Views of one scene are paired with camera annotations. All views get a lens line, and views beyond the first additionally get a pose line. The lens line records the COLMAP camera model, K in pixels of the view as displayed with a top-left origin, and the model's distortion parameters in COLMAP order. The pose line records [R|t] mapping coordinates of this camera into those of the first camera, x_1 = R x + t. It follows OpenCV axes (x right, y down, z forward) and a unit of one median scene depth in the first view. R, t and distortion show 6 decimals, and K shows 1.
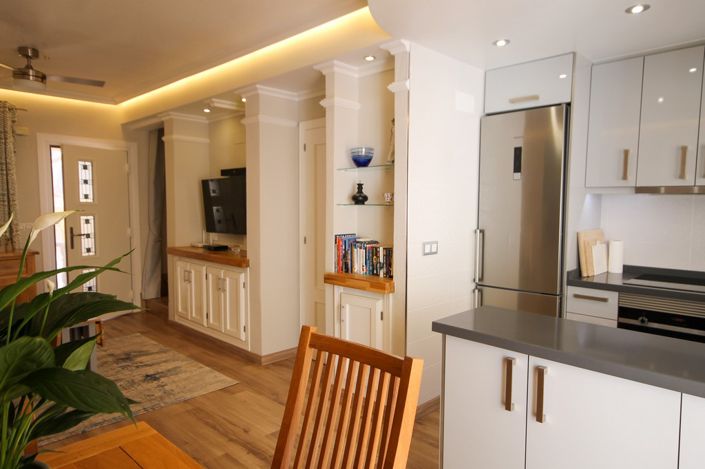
lens RADIAL K [[473.7, 0, 362.4], [0, 473.7, 237.4], [0, 0, 1]] dist [0.000852, 0.024427]
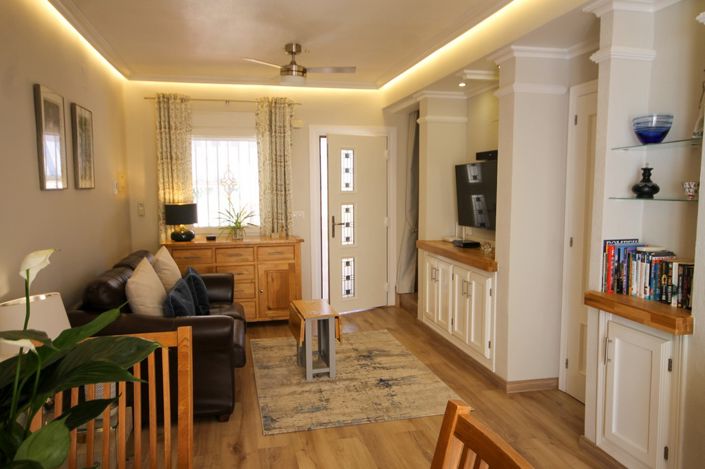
lens RADIAL K [[532.0, 0, 354.3], [0, 532.0, 237.3], [0, 0, 1]] dist [0.006721, 0.018519]
pose [[0.839704, 0.044971, -0.541180, 0.051440], [-0.031110, 0.998912, 0.034737, -0.021370], [0.542153, -0.012333, 0.840189, 0.091982]]
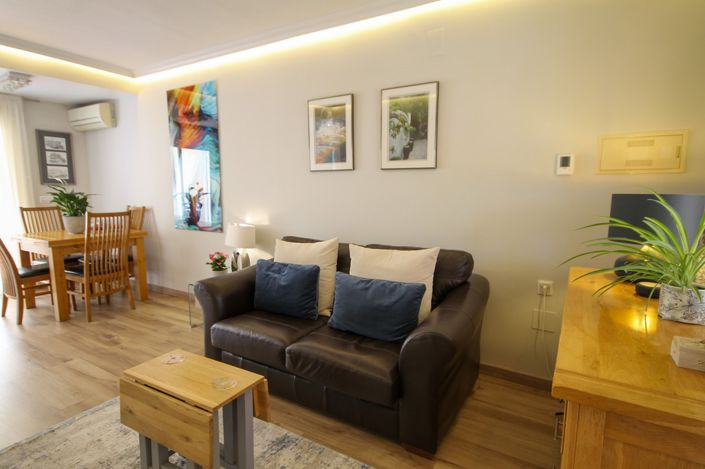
lens RADIAL K [[367.4, 0, 364.4], [0, 367.4, 238.1], [0, 0, 1]] dist [0.012081, -0.001652]
pose [[-0.971036, 0.022473, -0.237873, -0.649049], [-0.026707, 0.979120, 0.201522, -0.071067], [0.237435, 0.202038, -0.950161, 1.293885]]
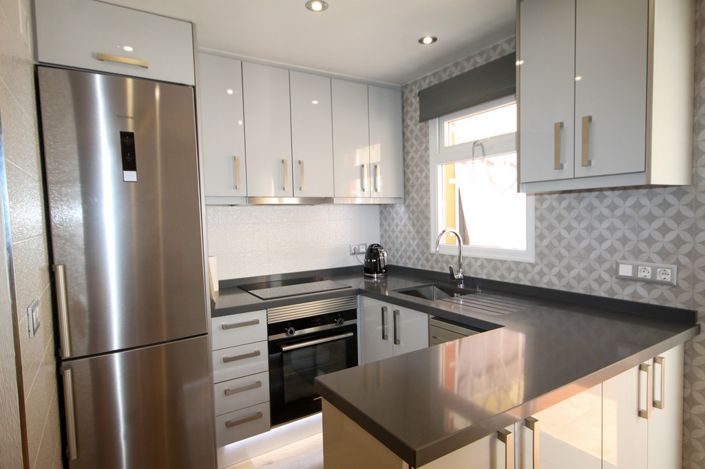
lens RADIAL K [[398.2, 0, 356.1], [0, 398.2, 242.7], [0, 0, 1]] dist [0.018720, 0.001223]
pose [[0.226814, -0.080627, 0.970595, -0.121200], [0.098195, 0.993382, 0.059573, -0.031363], [-0.968975, 0.081796, 0.233230, 0.453683]]
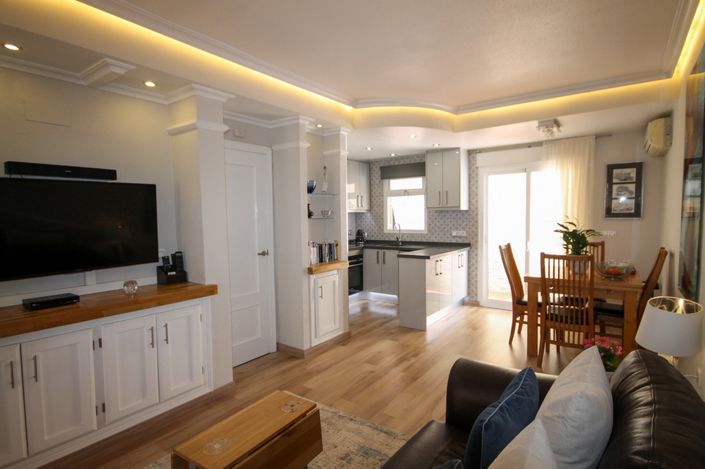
lens RADIAL K [[367.4, 0, 357.9], [0, 367.4, 238.3], [0, 0, 1]] dist [0.012081, -0.001652]
pose [[-0.149638, -0.065309, 0.986582, -0.958528], [0.084233, 0.993347, 0.078532, -0.069024], [-0.985146, 0.094854, -0.143142, 0.837502]]
